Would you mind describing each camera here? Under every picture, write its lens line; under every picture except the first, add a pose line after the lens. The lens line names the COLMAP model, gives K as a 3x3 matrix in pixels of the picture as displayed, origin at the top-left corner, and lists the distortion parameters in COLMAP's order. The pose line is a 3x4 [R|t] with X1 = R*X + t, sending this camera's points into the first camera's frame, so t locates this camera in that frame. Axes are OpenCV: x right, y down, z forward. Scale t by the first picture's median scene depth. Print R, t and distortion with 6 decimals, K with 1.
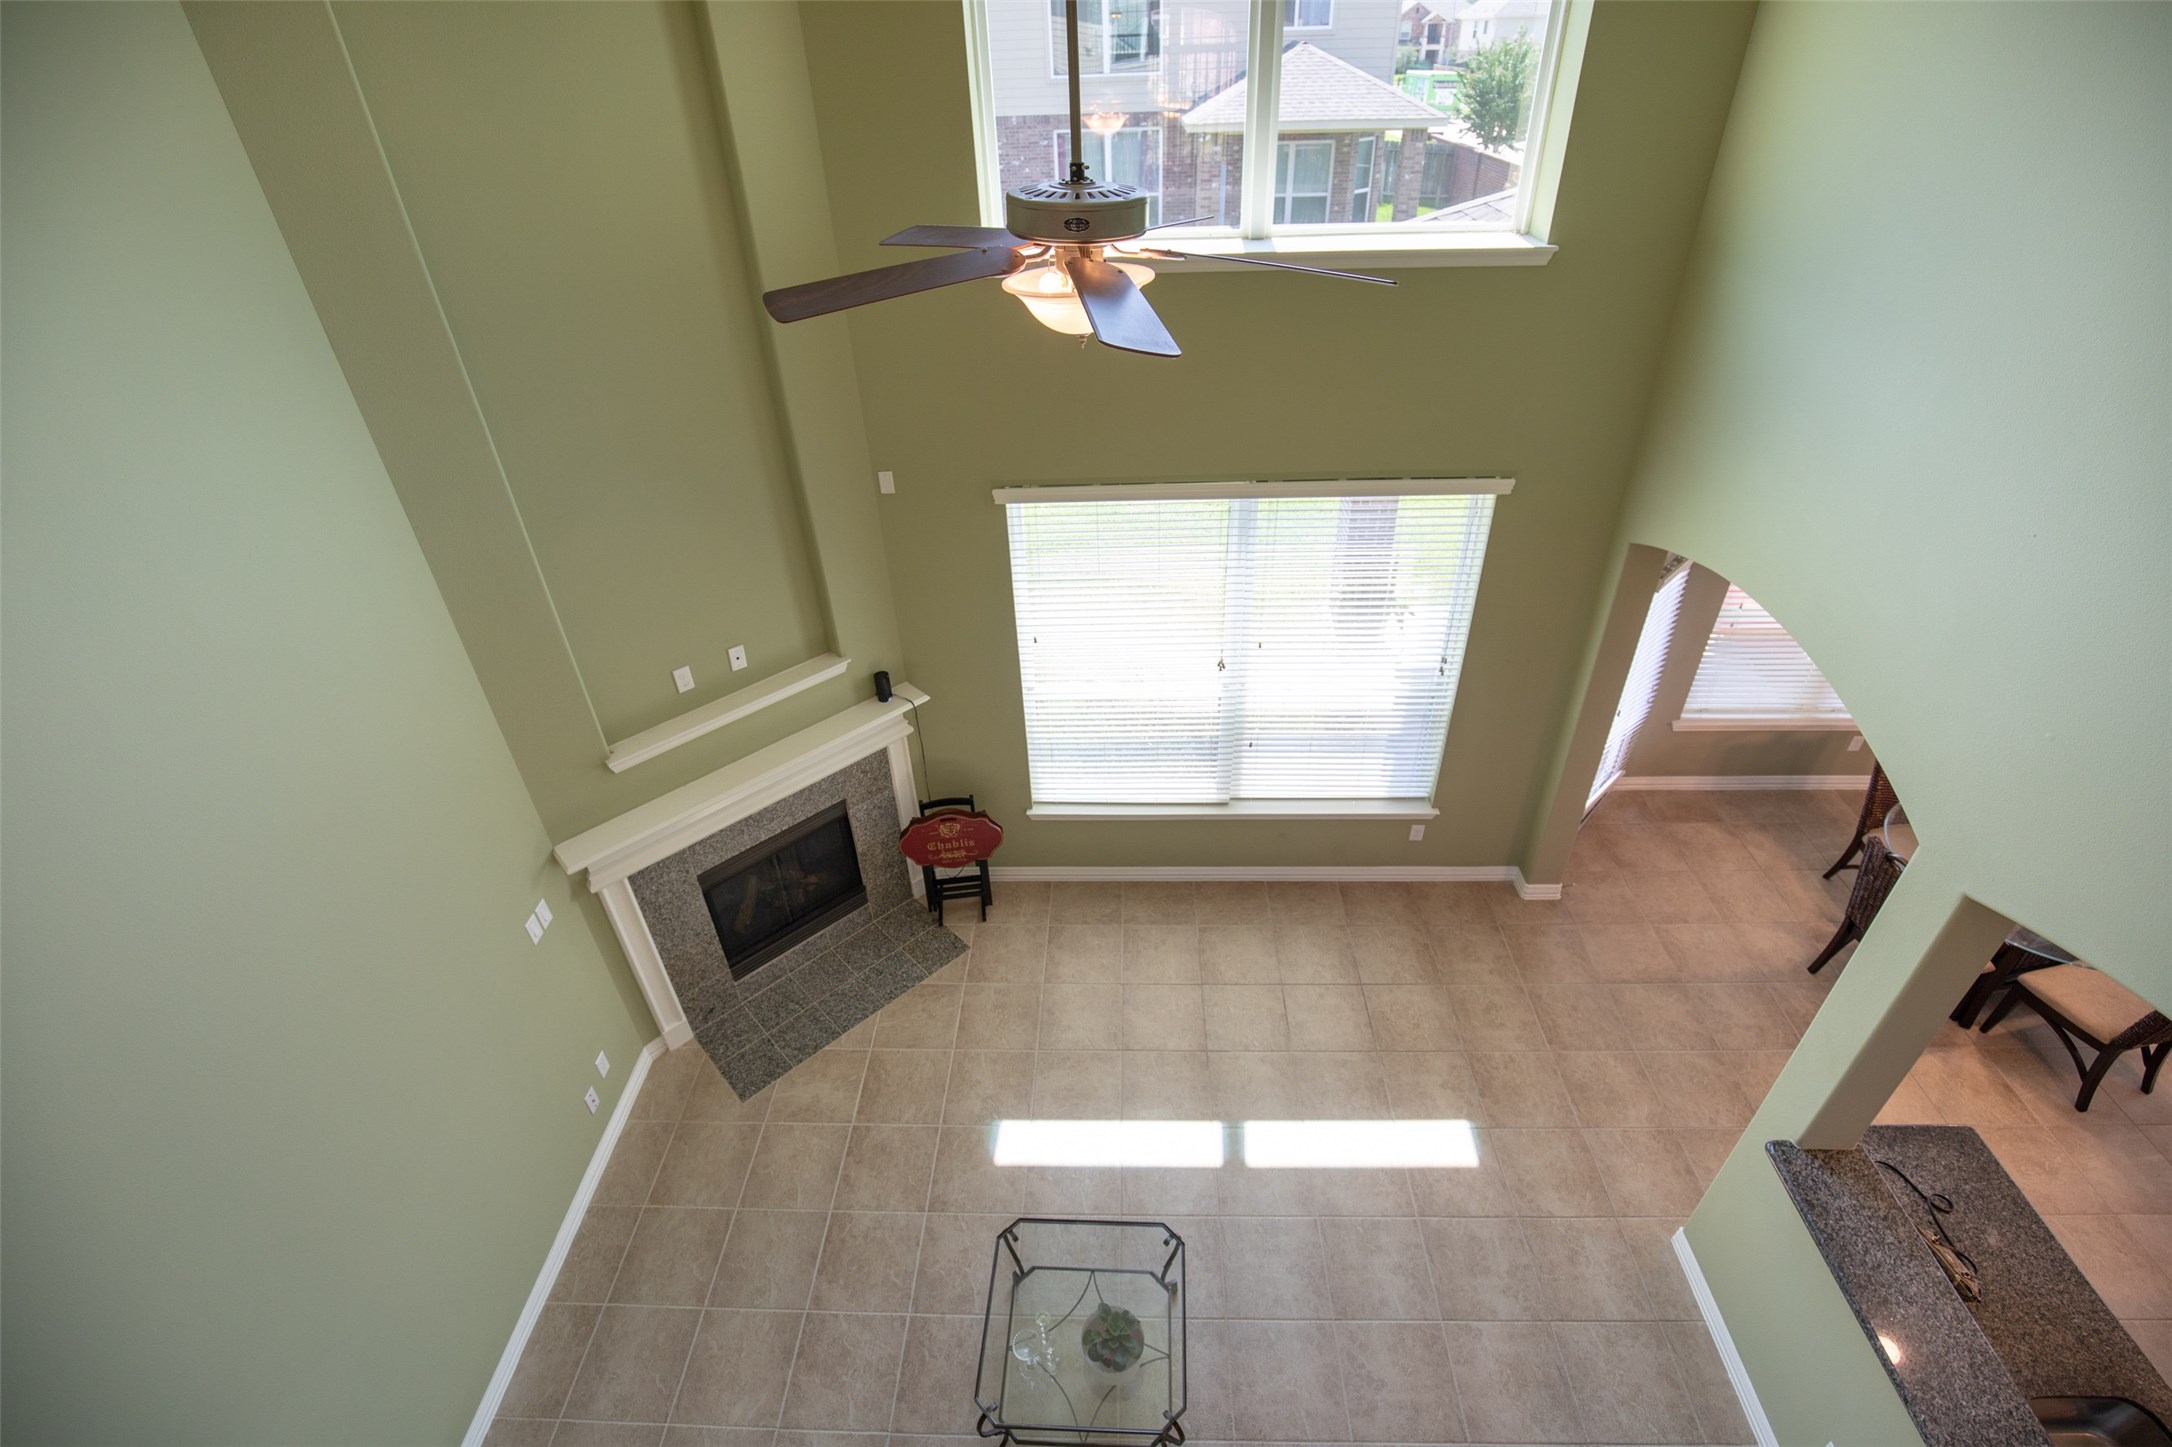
lens RADIAL K [[983.8, 0, 1086.0], [0, 983.8, 723.5], [0, 0, 1]] dist [-0.031840, 0.000068]
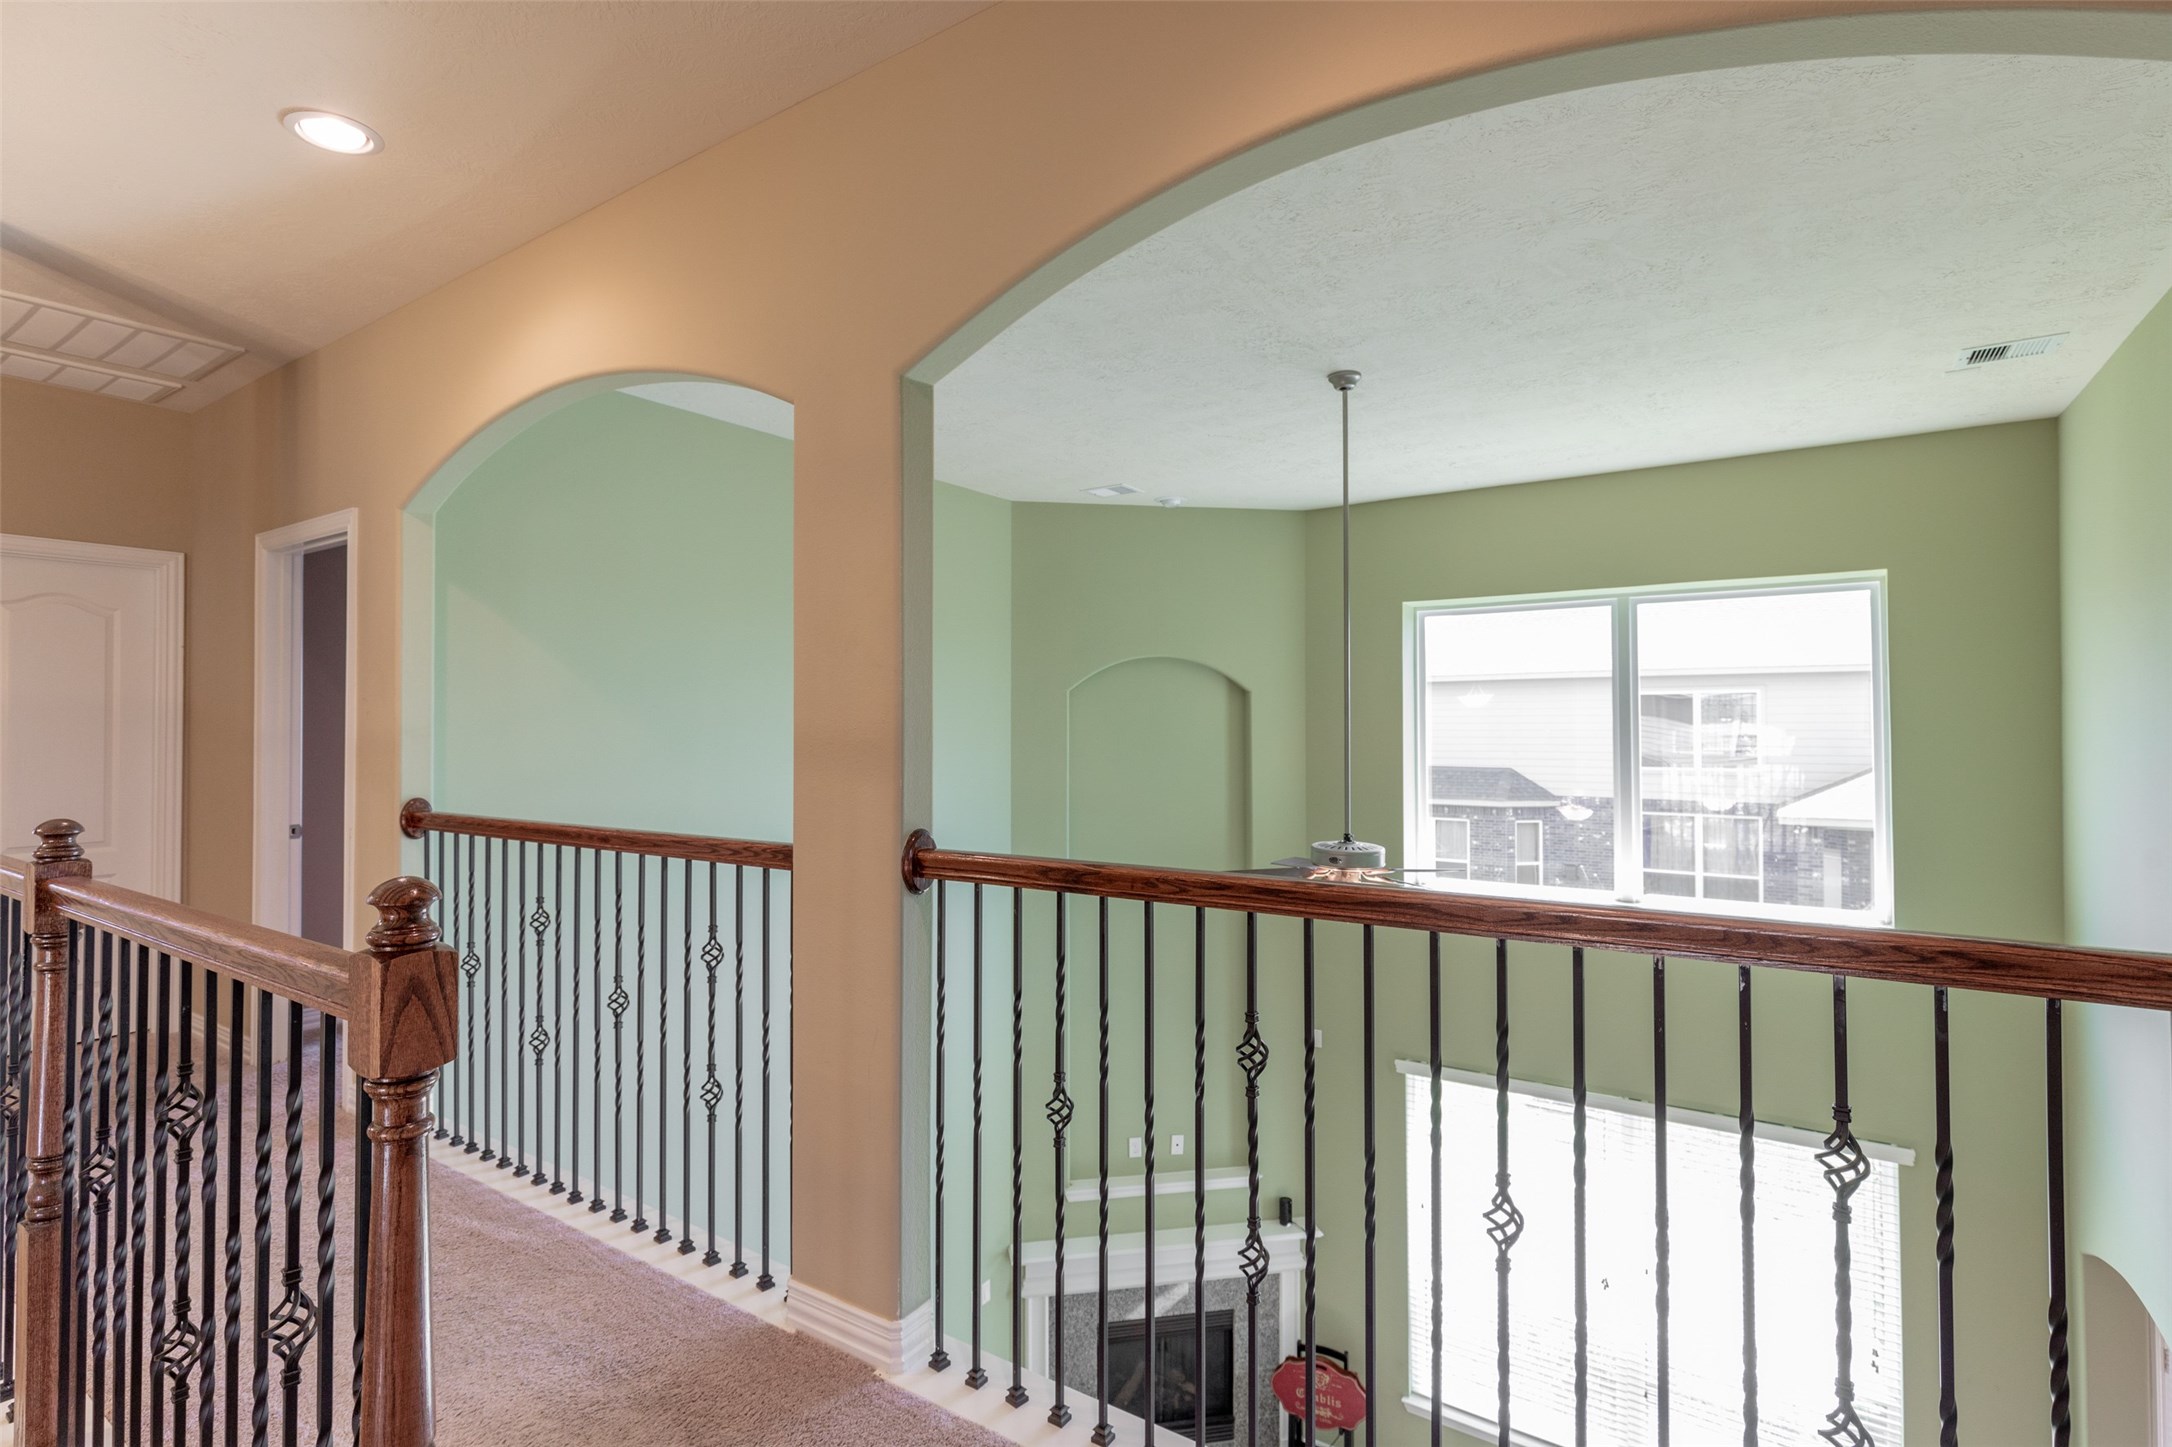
lens RADIAL K [[1069.9, 0, 1086.0], [0, 1069.9, 723.5], [0, 0, 1]] dist [0.011300, -0.000096]
pose [[0.837785, 0.026308, -0.545366, 0.277949], [-0.333943, 0.814924, -0.473688, 0.174177], [0.431971, 0.578970, 0.691517, -0.333713]]
